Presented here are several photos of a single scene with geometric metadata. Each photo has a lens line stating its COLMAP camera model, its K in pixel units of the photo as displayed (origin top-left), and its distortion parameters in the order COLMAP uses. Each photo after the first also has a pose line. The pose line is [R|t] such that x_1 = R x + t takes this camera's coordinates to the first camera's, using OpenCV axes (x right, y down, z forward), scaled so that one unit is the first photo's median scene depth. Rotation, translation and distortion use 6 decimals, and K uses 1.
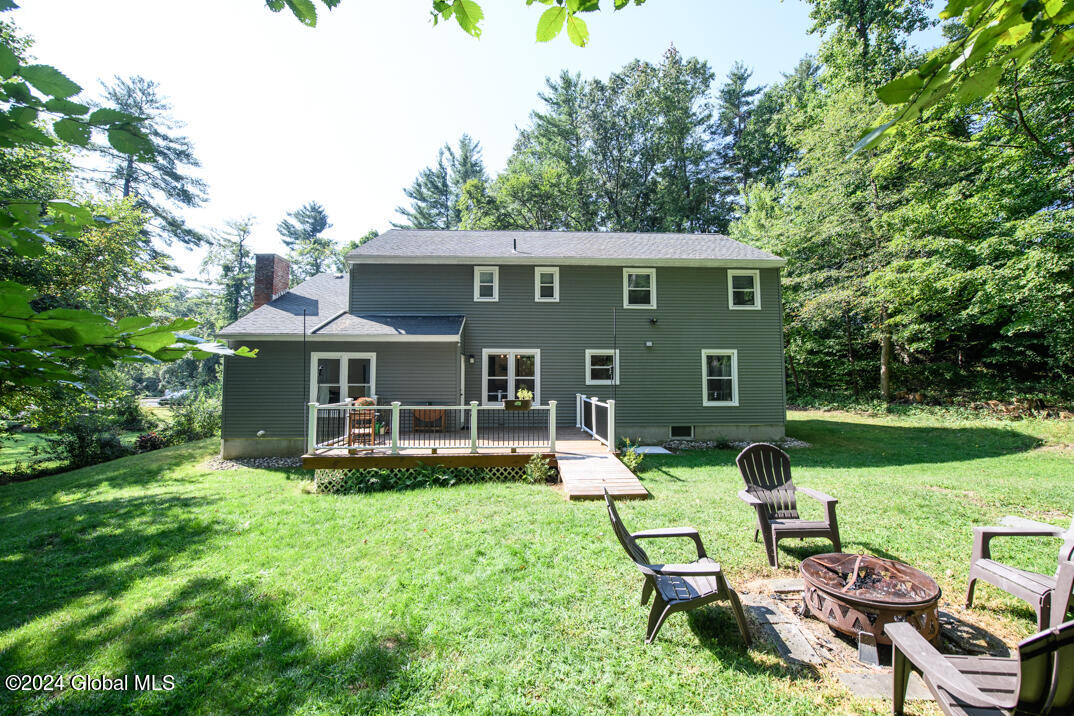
lens RADIAL K [[436.7, 0, 532.5], [0, 436.7, 357.5], [0, 0, 1]] dist [-0.012292, -0.002201]
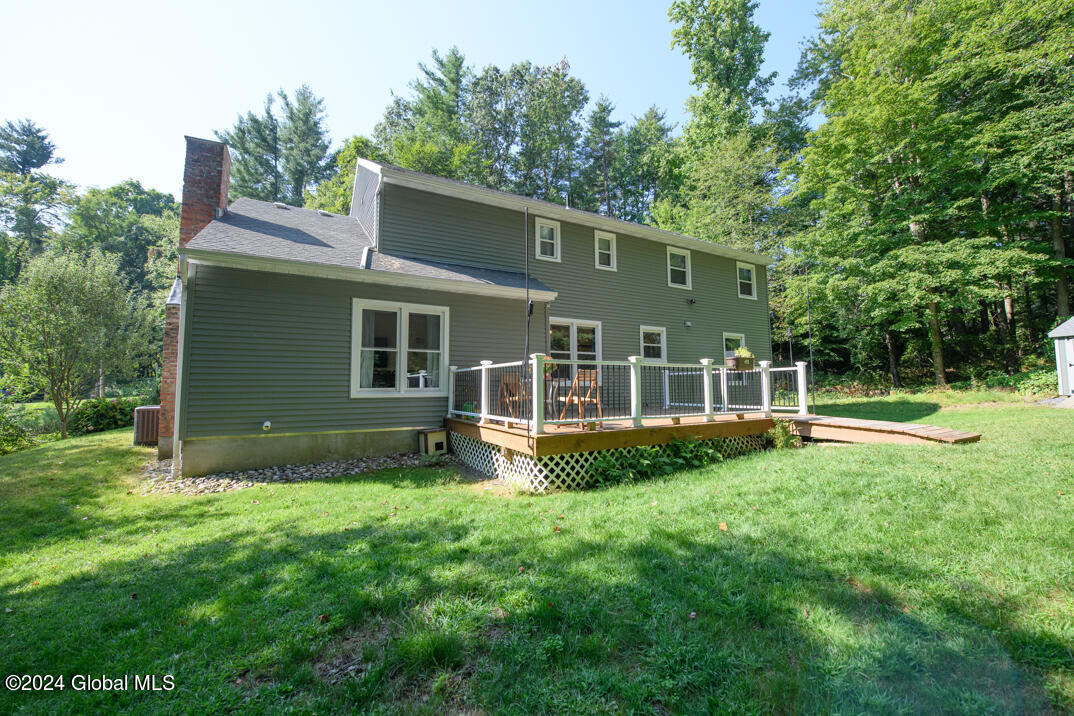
lens RADIAL K [[436.7, 0, 537.4], [0, 436.7, 359.6], [0, 0, 1]] dist [-0.012292, -0.002201]
pose [[0.886731, 0.025175, 0.461600, -0.502451], [-0.016991, 0.999616, -0.021878, 0.079560], [-0.461974, 0.011557, 0.886818, 0.265643]]
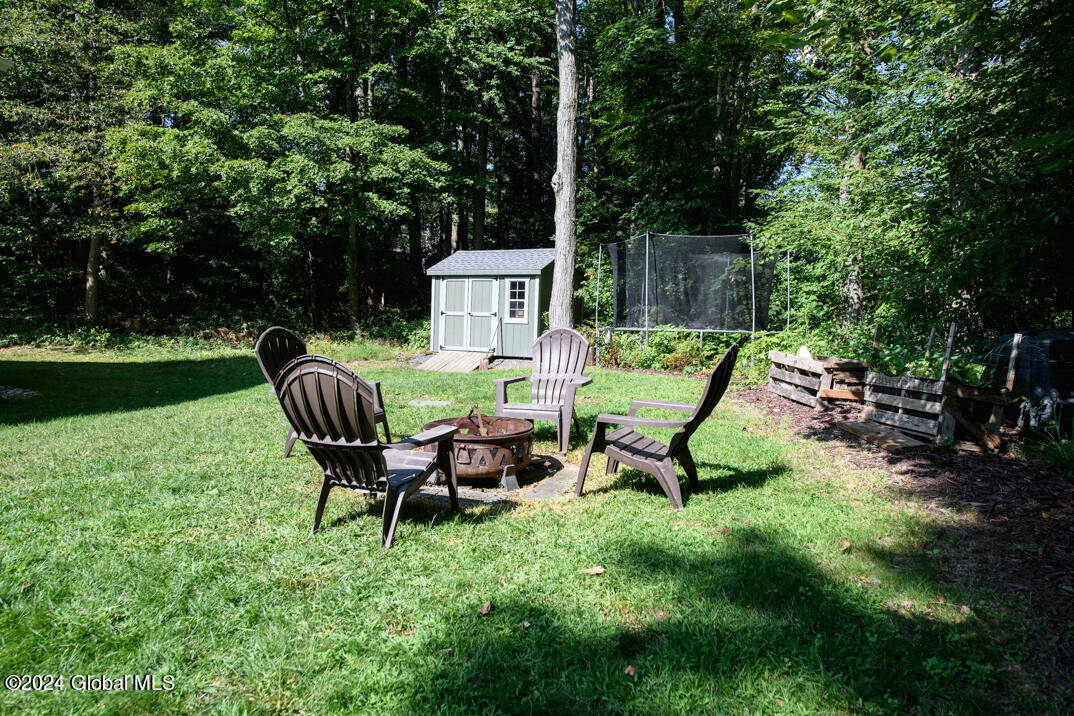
lens RADIAL K [[724.0, 0, 541.2], [0, 724.0, 353.9], [0, 0, 1]] dist [0.009295, 0.001419]
pose [[0.229071, -0.021911, 0.973163, -0.171871], [-0.077638, 0.996150, 0.040703, 0.056094], [-0.970309, -0.084878, 0.226489, 0.106304]]
